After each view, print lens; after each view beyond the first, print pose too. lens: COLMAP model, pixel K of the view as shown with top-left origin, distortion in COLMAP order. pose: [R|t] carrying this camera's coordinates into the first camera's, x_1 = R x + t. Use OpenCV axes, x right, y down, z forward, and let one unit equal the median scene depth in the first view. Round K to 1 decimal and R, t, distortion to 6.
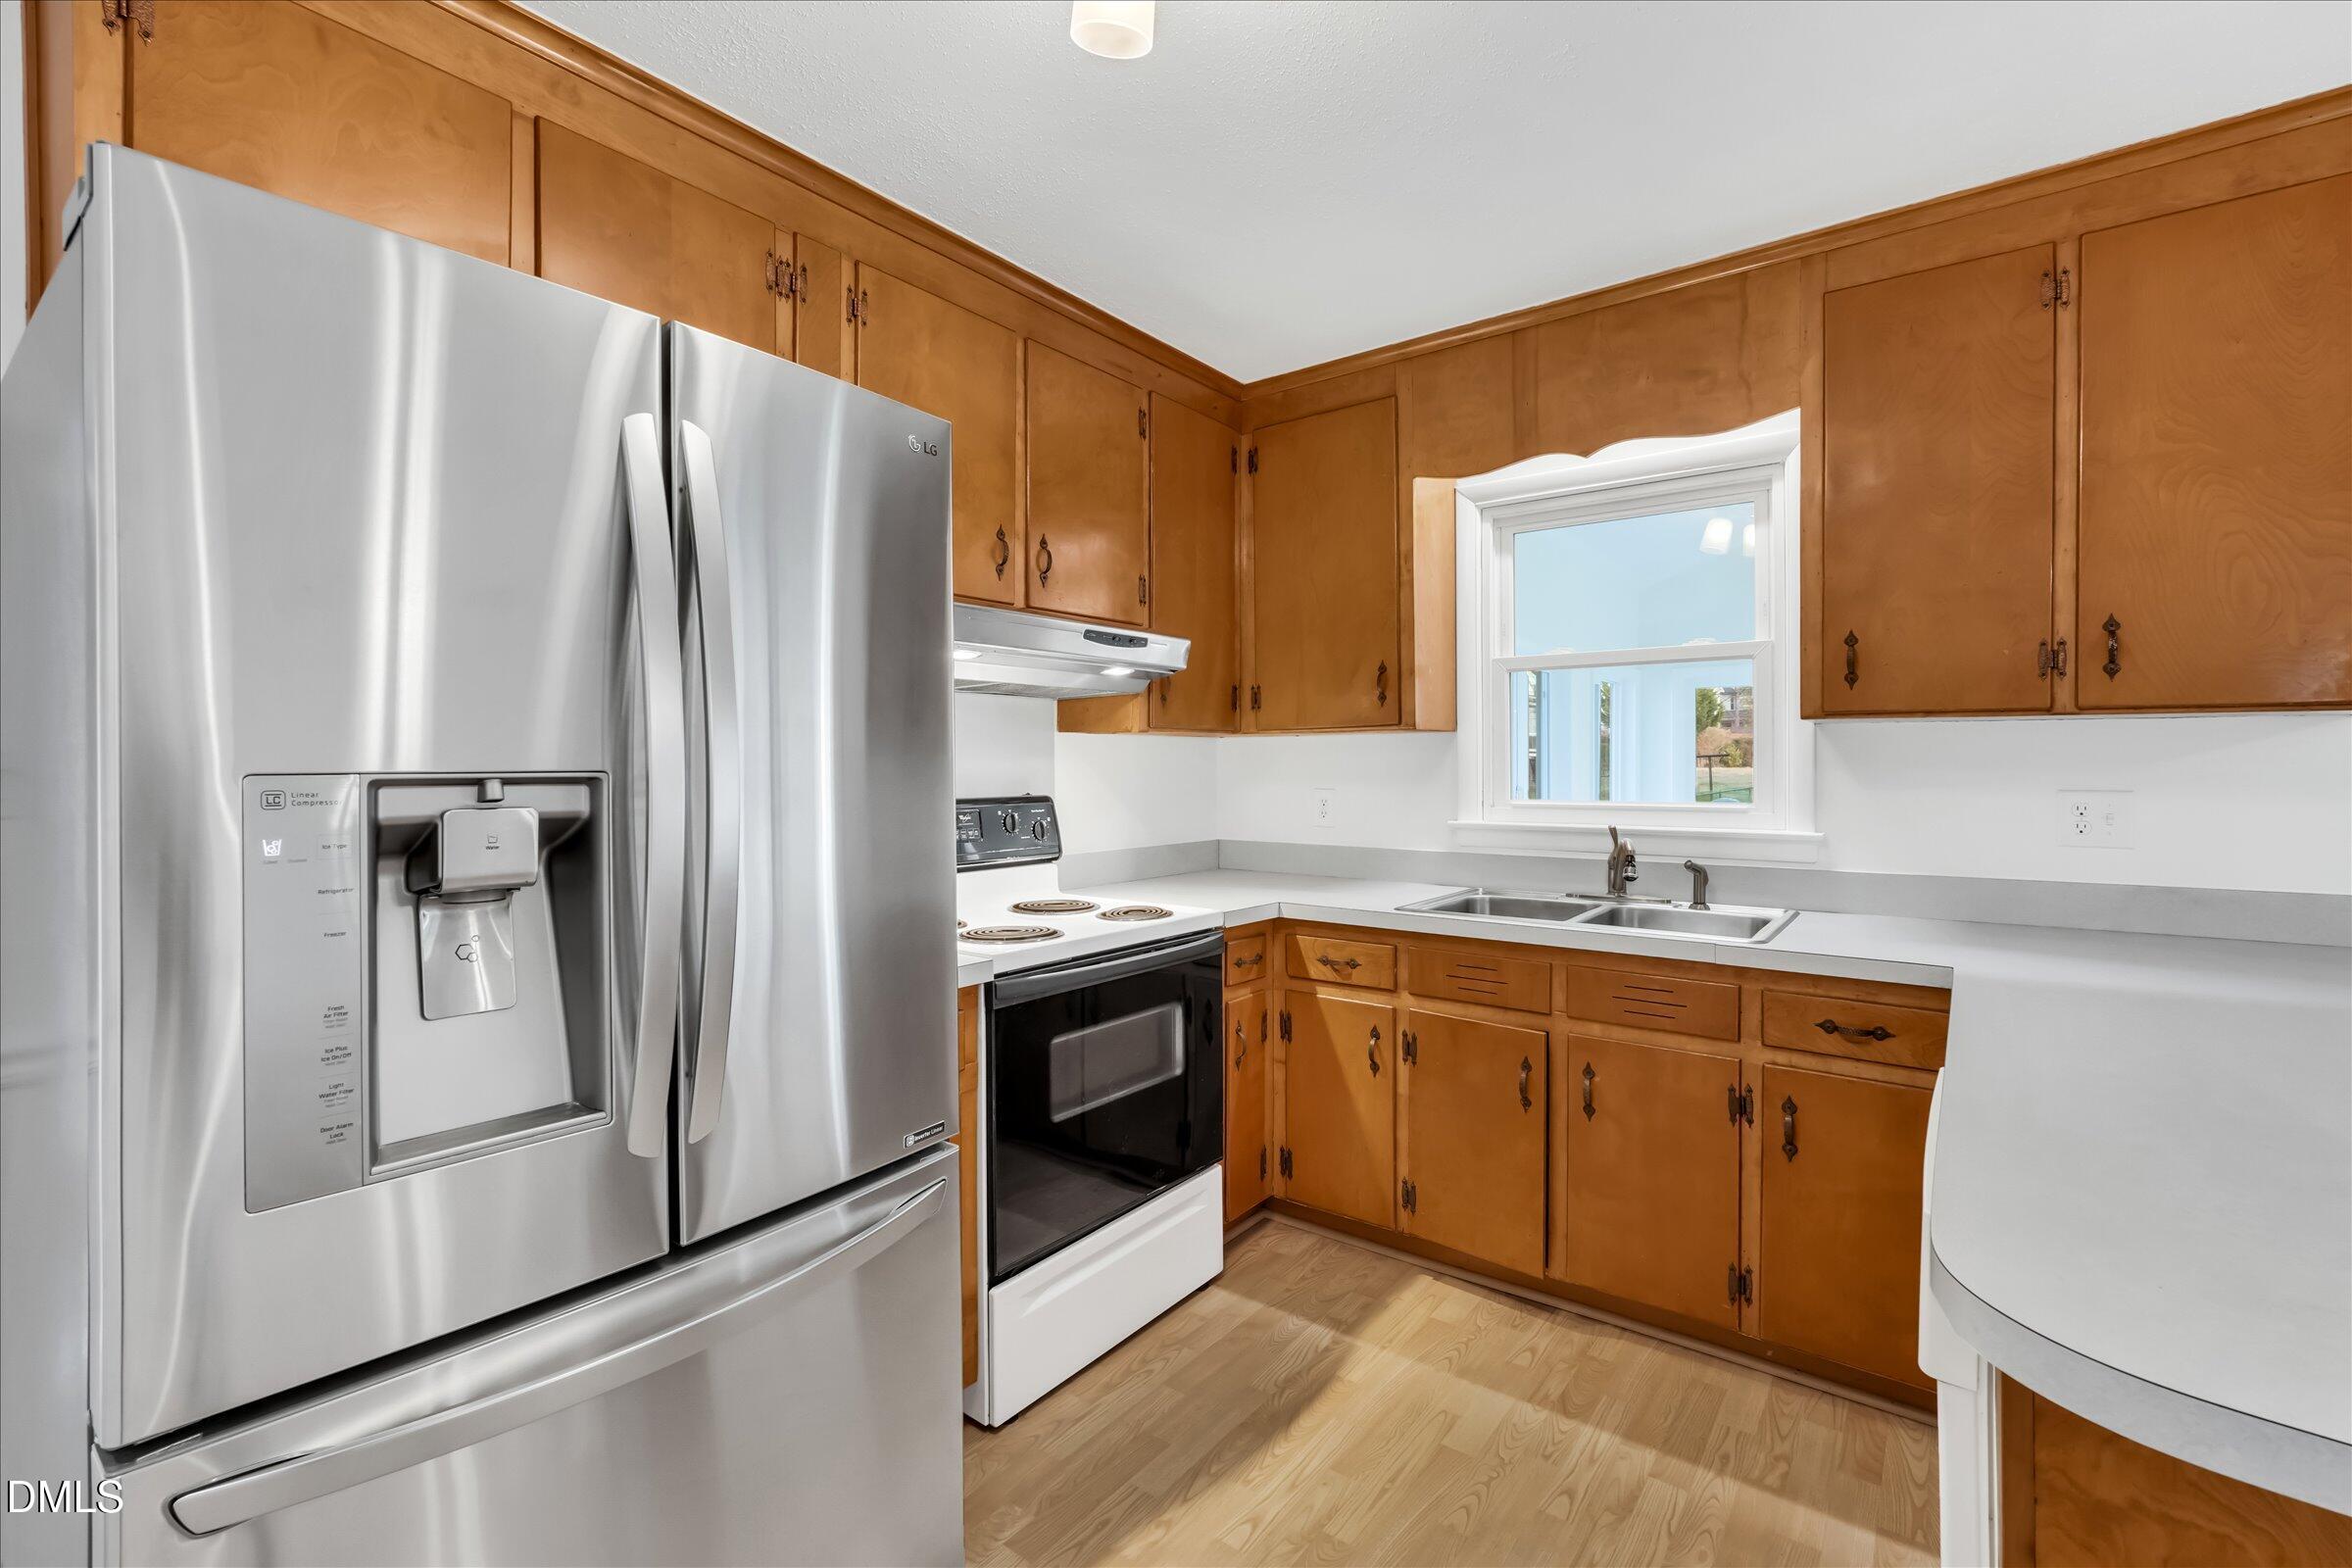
lens RADIAL K [[1042.2, 0, 1130.2], [0, 1042.2, 765.0], [0, 0, 1]] dist [-0.002437, 0.000269]
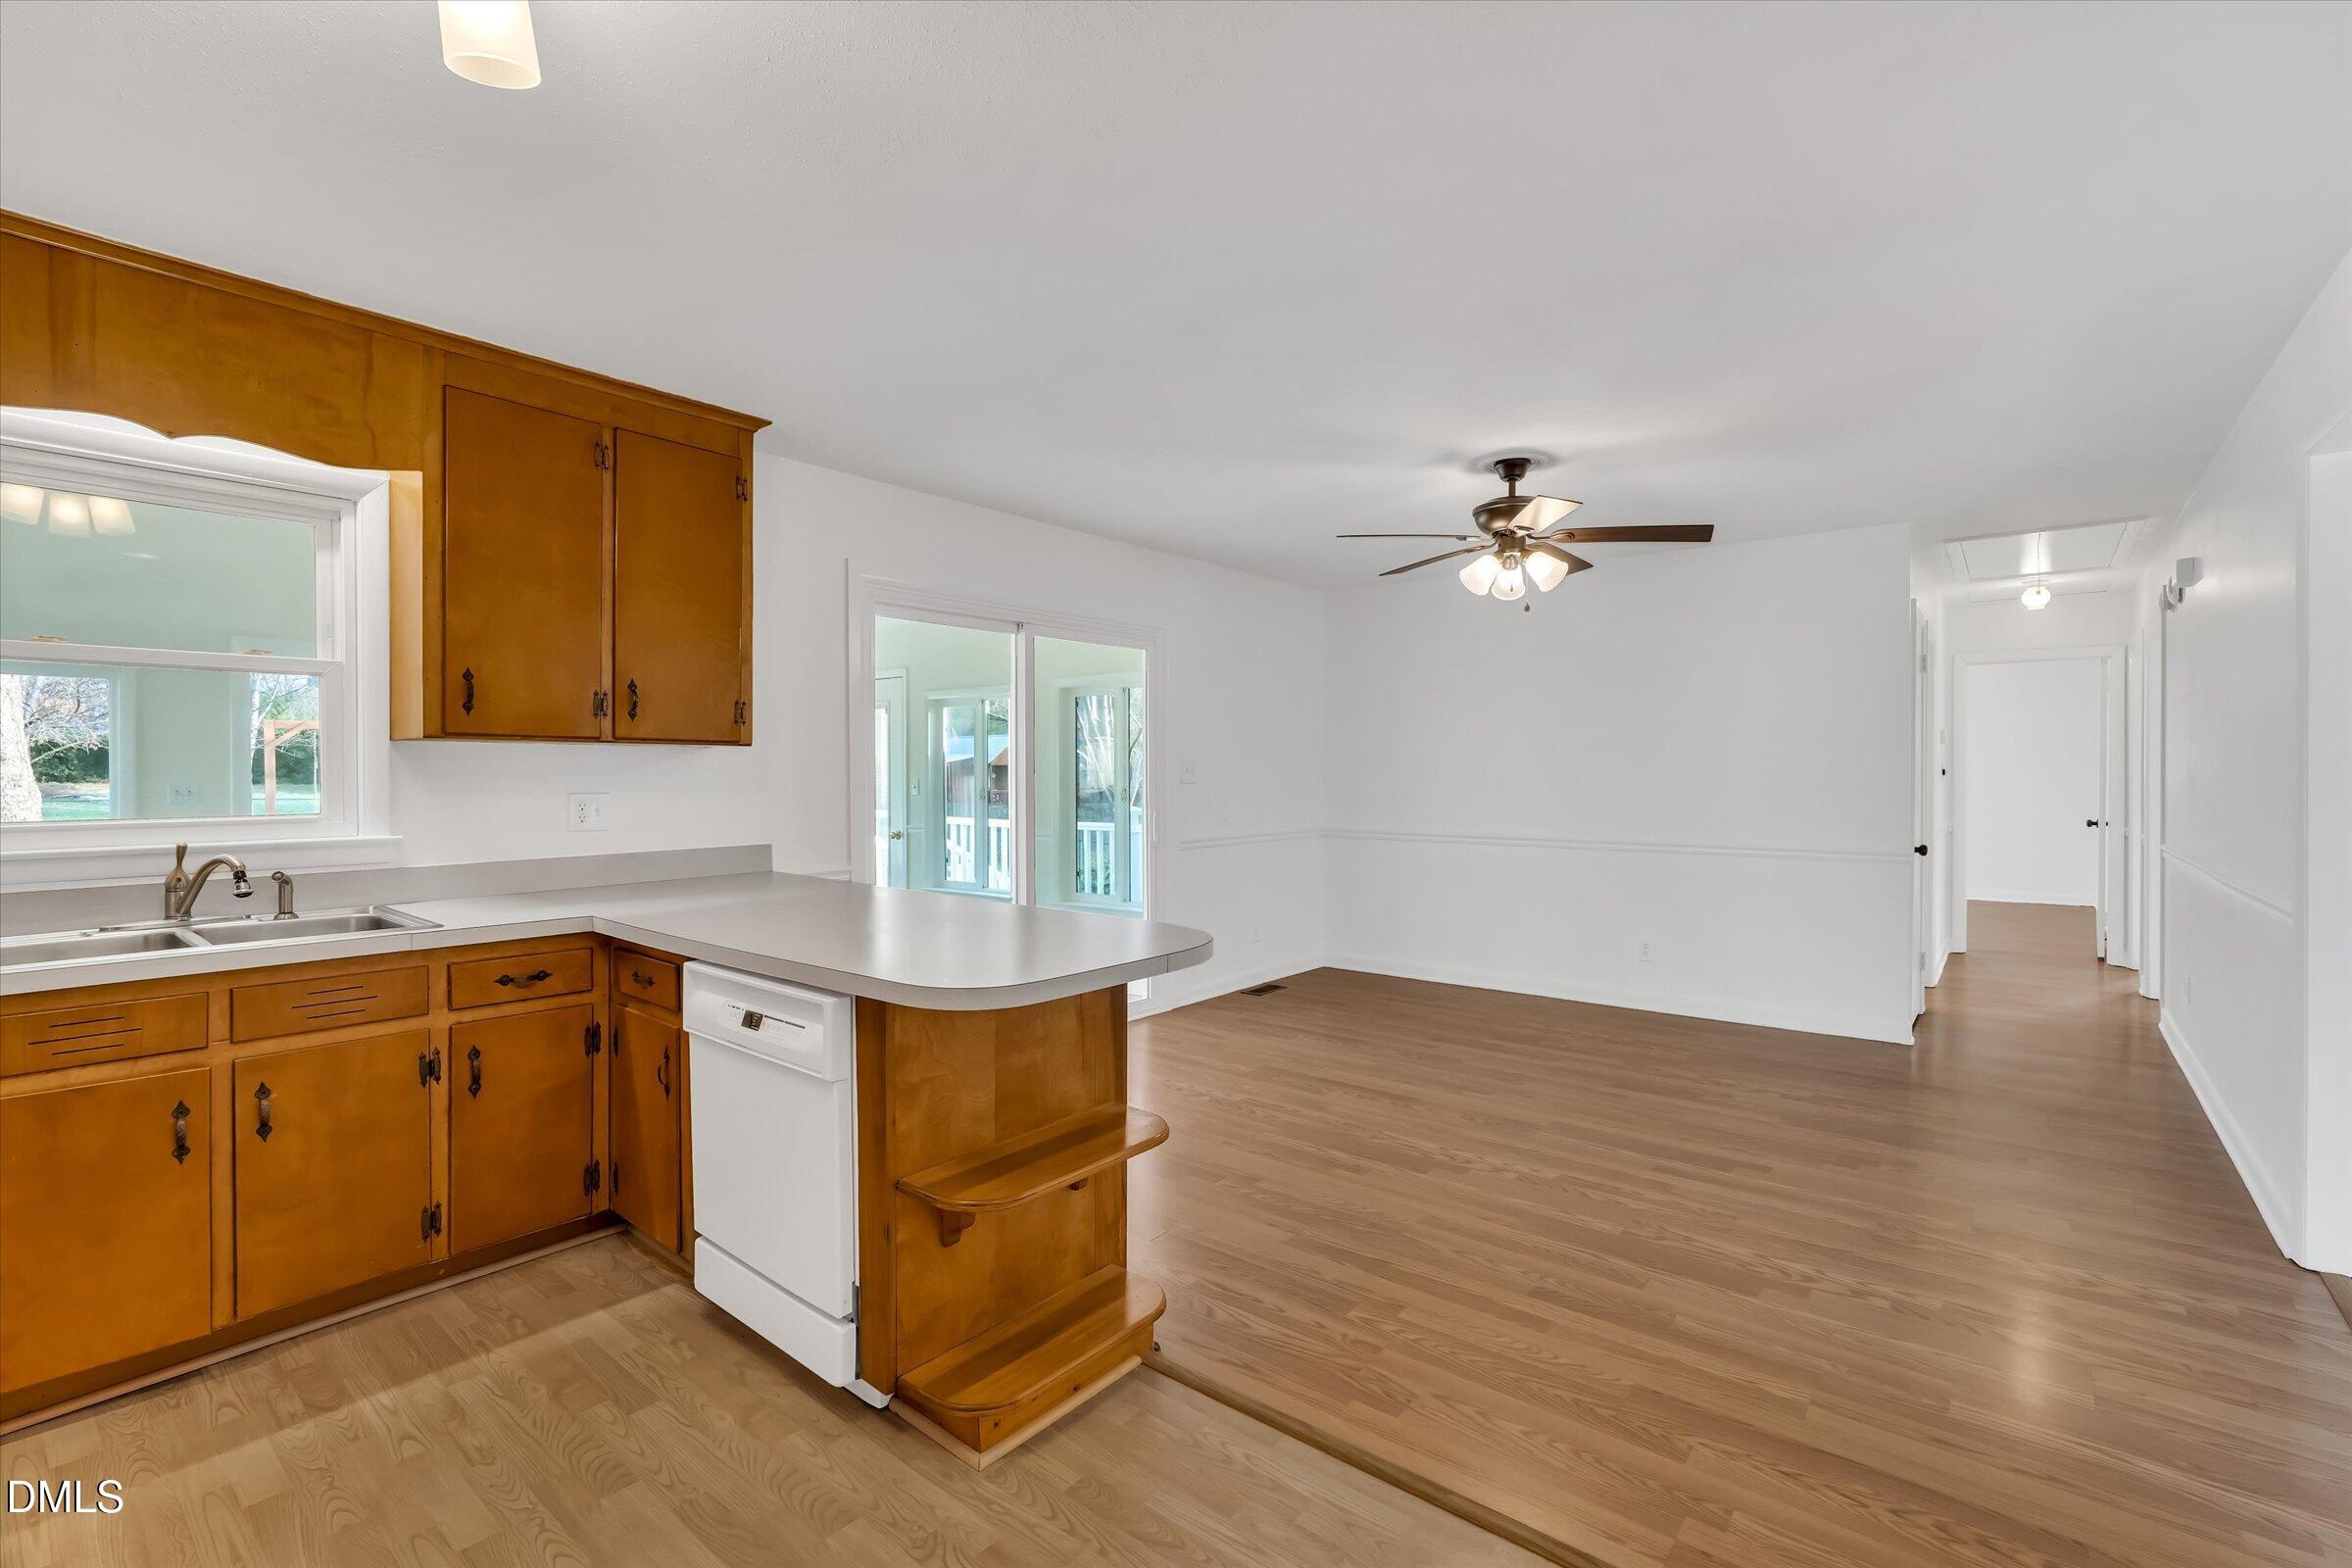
lens RADIAL K [[1043.2, 0, 1176.0], [0, 1043.2, 784.0], [0, 0, 1]] dist [-0.006740, 0.000252]
pose [[0.023293, -0.009481, 0.999684, -0.565366], [0.003668, 0.999949, 0.009399, 0.000757], [-0.999722, 0.003448, 0.023326, 0.137675]]
